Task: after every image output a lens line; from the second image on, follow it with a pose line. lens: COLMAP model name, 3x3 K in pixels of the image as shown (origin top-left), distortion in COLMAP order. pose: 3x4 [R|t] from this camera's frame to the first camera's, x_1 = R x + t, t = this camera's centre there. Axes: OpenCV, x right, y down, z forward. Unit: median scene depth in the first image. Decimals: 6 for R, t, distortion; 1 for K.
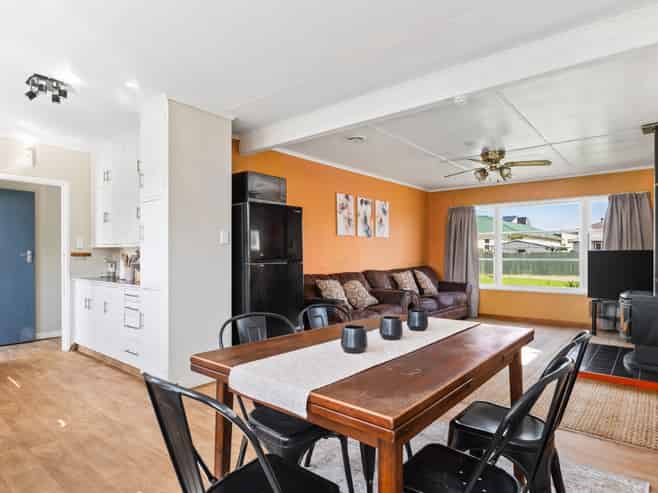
lens RADIAL K [[388.3, 0, 329.2], [0, 388.3, 258.6], [0, 0, 1]] dist [-0.002070, -0.001358]
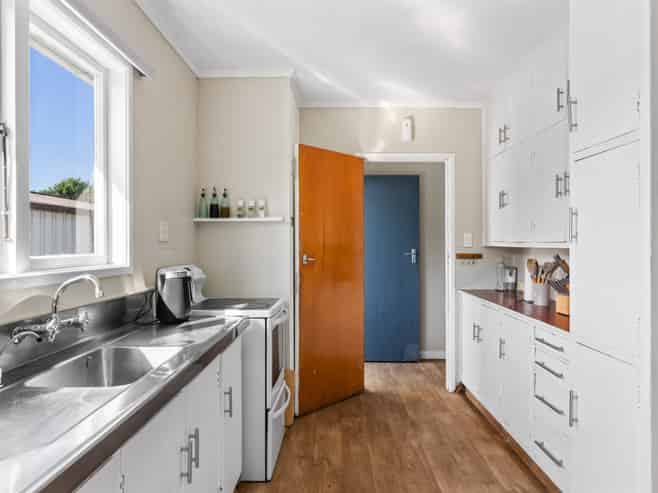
lens RADIAL K [[450.5, 0, 329.0], [0, 450.5, 246.5], [0, 0, 1]] dist [-0.001850, -0.000730]
pose [[0.630795, 0.001245, -0.775948, -0.176274], [-0.000031, 0.999999, 0.001579, -0.029596], [0.775949, -0.000972, 0.630795, 0.303099]]
